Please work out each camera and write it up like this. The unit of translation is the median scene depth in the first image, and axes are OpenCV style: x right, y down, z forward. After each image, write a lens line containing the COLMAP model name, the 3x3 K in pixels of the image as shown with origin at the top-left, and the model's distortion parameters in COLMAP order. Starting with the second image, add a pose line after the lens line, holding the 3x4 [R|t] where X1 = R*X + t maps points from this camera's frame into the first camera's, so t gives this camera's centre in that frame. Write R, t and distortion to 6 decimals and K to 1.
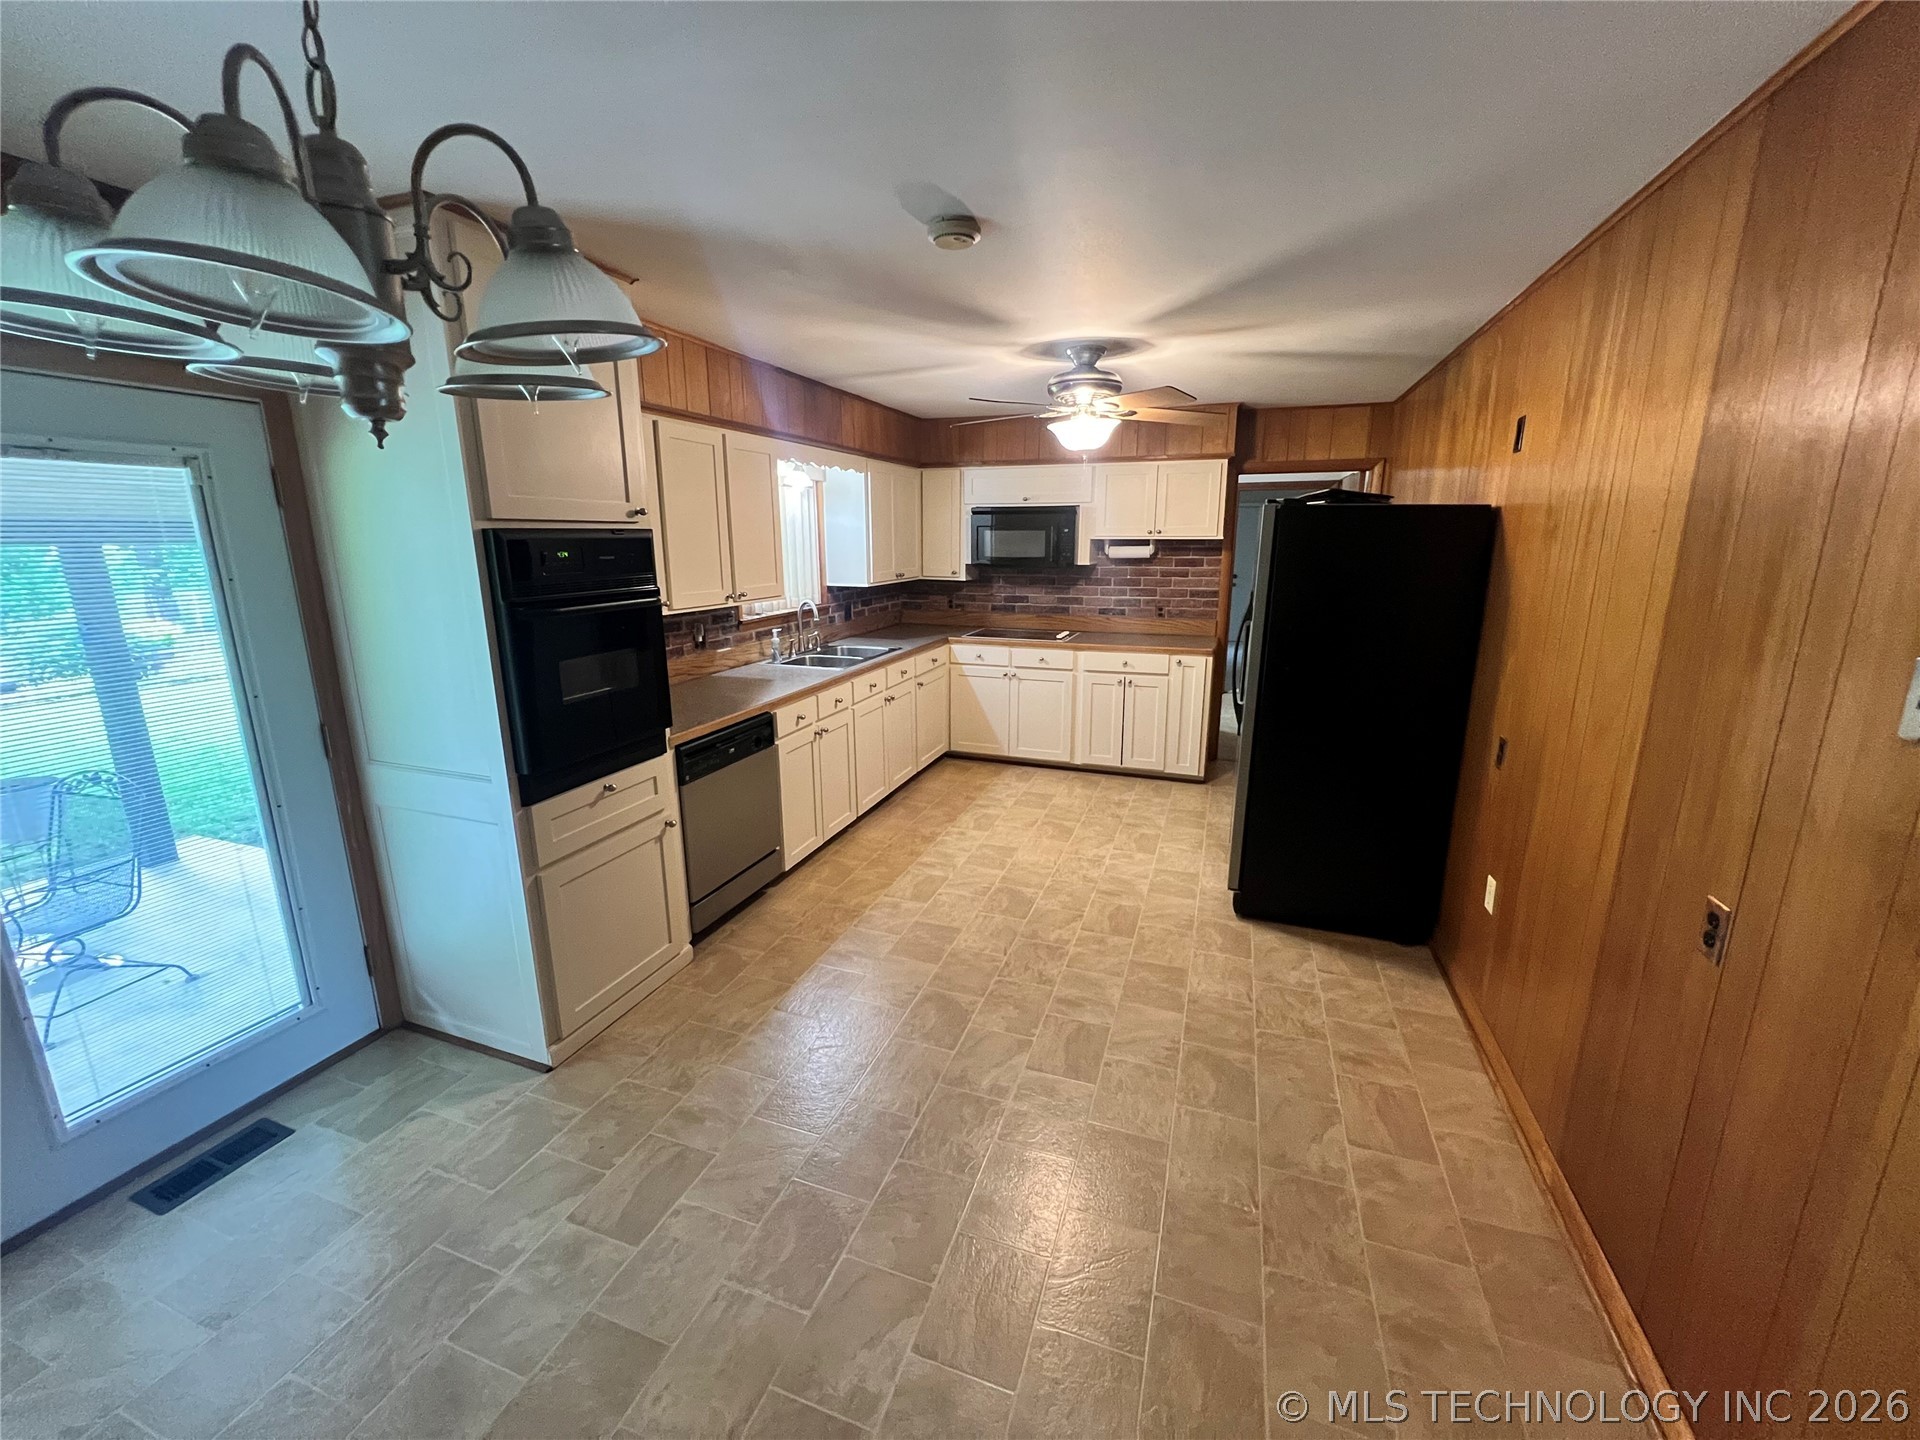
lens RADIAL K [[773.4, 0, 960.0], [0, 773.4, 720.0], [0, 0, 1]] dist [-0.000603, -0.000043]
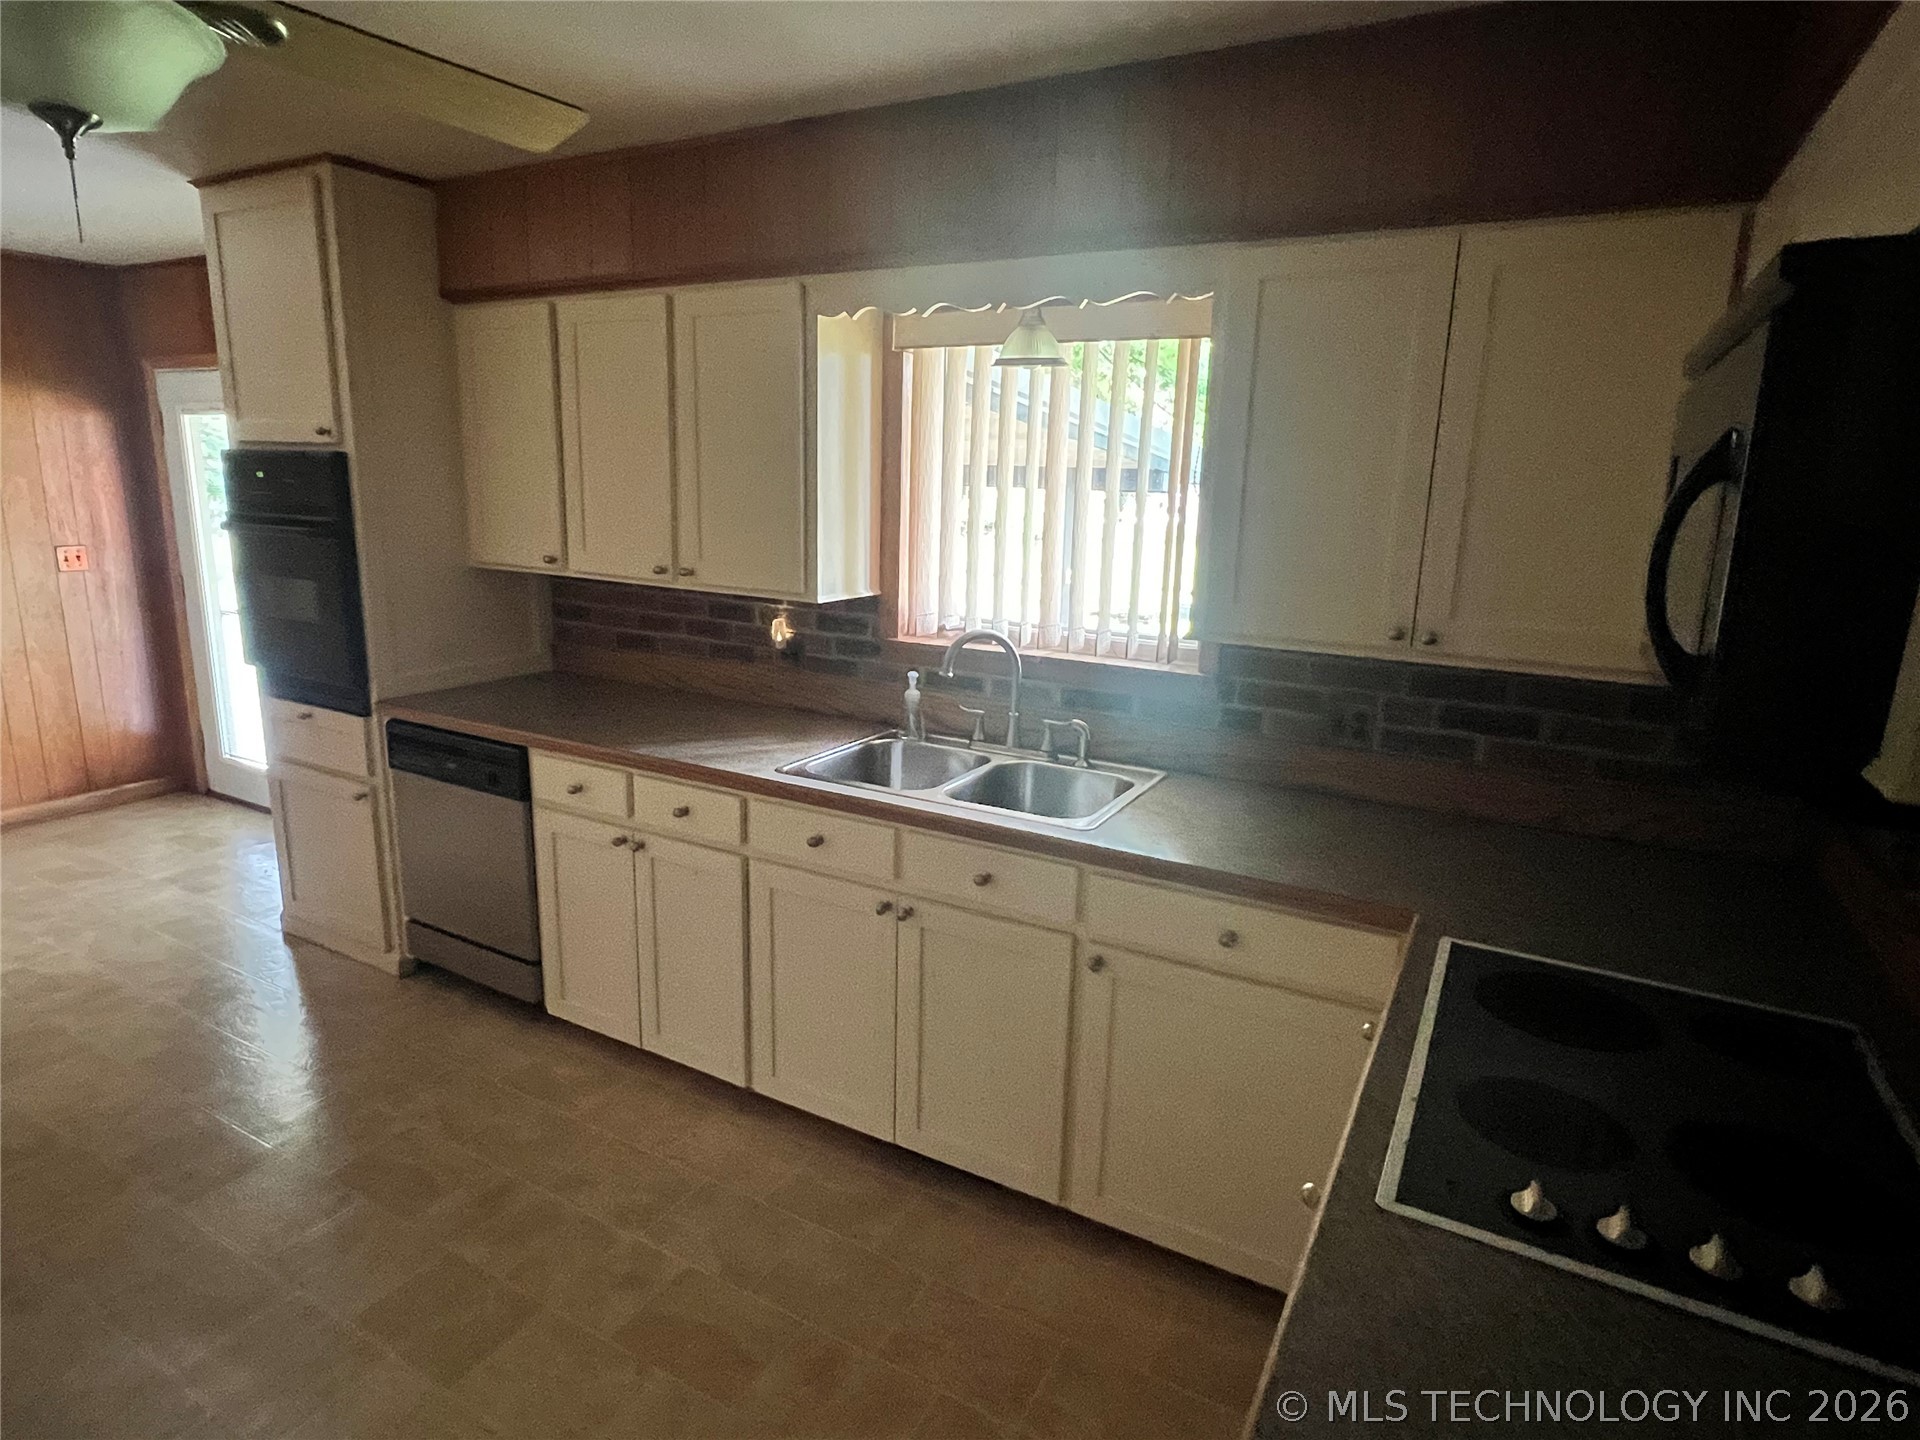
lens RADIAL K [[1044.3, 0, 953.8], [0, 1044.3, 719.3], [0, 0, 1]] dist [-0.003362, 0.000113]
pose [[-0.177010, 0.221819, -0.958887, 0.455633], [-0.257971, 0.929752, 0.262701, -0.317099], [0.949799, 0.293865, -0.107353, 1.308520]]
